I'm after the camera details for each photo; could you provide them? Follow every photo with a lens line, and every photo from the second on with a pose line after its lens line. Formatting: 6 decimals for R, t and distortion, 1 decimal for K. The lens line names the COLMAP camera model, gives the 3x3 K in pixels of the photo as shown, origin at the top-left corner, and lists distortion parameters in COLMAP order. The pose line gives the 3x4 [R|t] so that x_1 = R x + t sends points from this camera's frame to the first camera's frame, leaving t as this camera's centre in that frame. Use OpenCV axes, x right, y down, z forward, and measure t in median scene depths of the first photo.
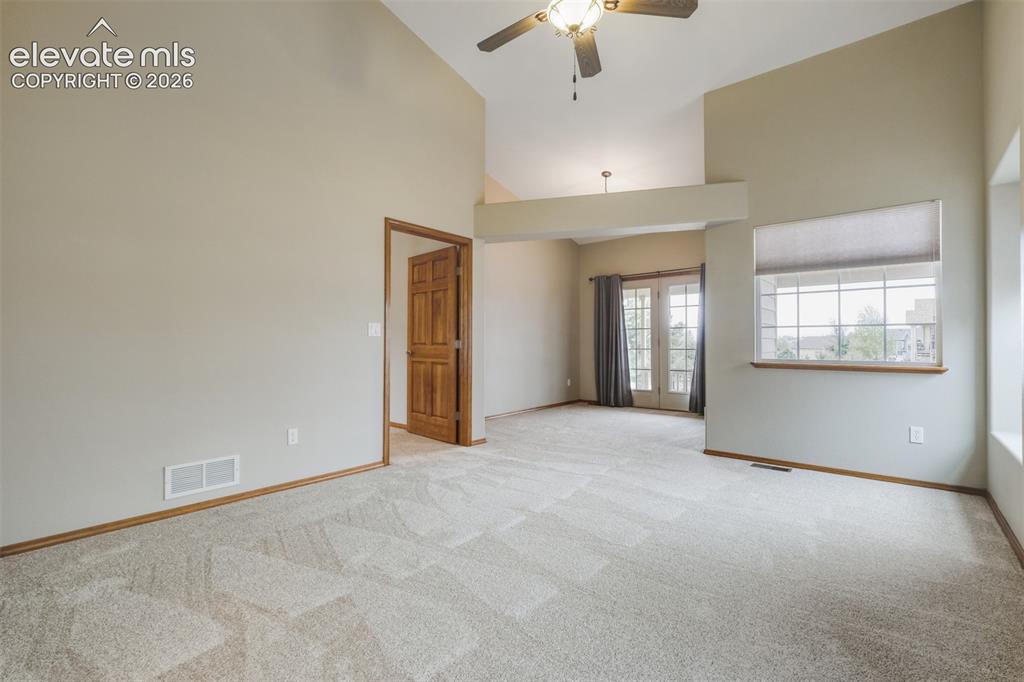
lens RADIAL K [[448.6, 0, 509.5], [0, 448.6, 342.9], [0, 0, 1]] dist [-0.001153, -0.000031]
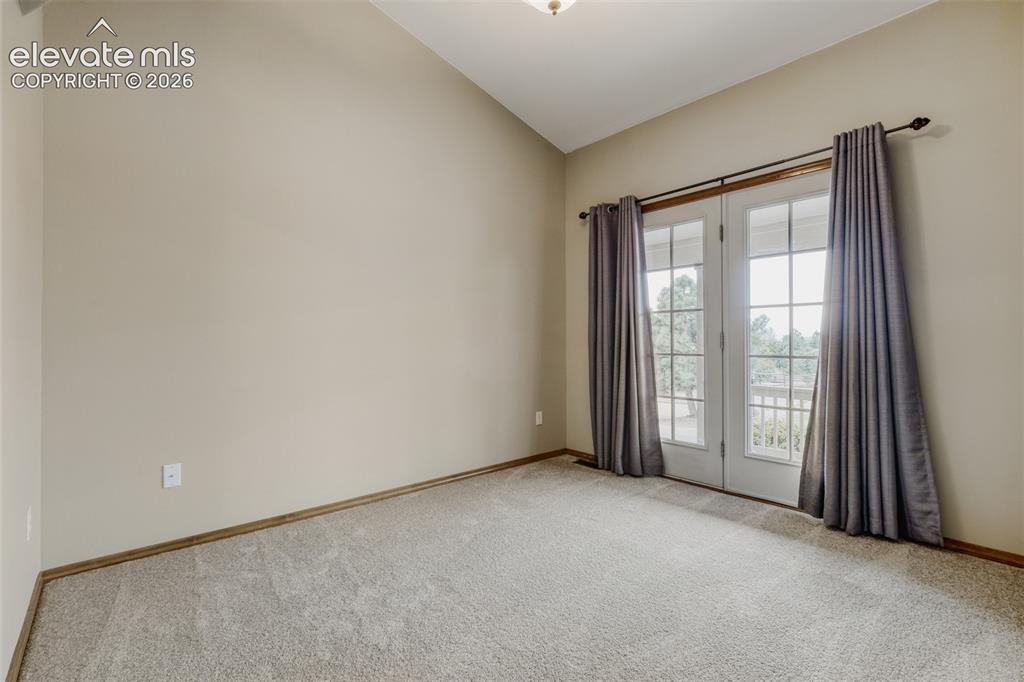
lens RADIAL K [[448.6, 0, 514.2], [0, 448.6, 344.4], [0, 0, 1]] dist [-0.001153, -0.000031]
pose [[0.993622, 0.002153, -0.112745, 0.172183], [-0.001394, 0.999976, 0.006808, 0.000088], [0.112757, -0.006607, 0.993601, 0.516819]]
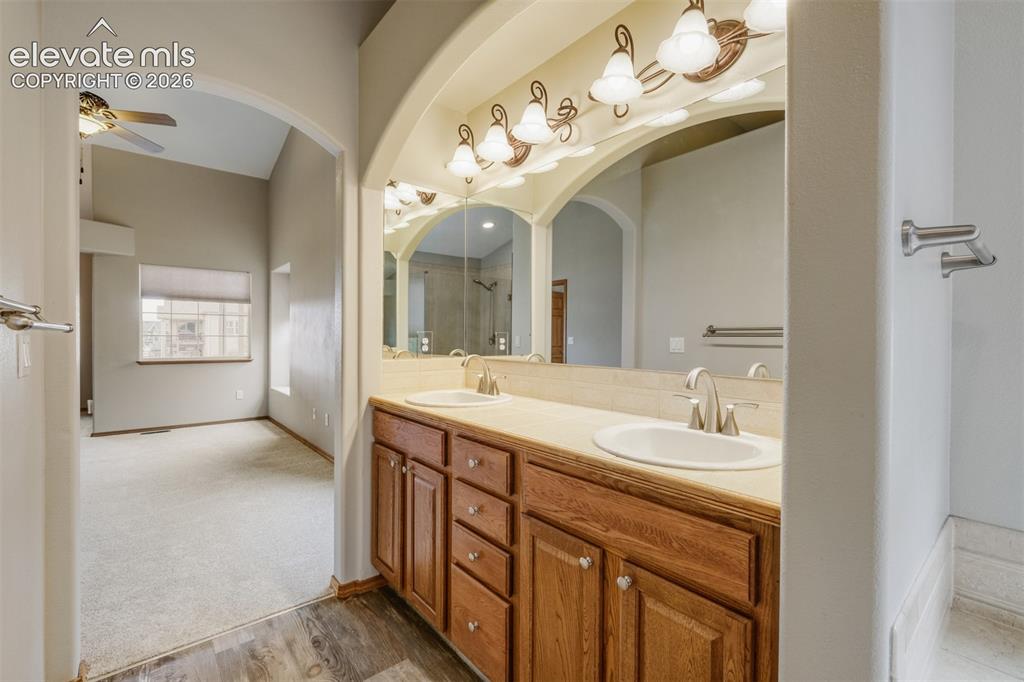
lens RADIAL K [[448.6, 0, 511.6], [0, 448.6, 340.8], [0, 0, 1]] dist [-0.001153, -0.000031]
pose [[0.159598, -0.010671, 0.987124, -0.532000], [-0.007126, 0.999903, 0.011962, -0.036644], [-0.987156, -0.008944, 0.159507, -0.295571]]
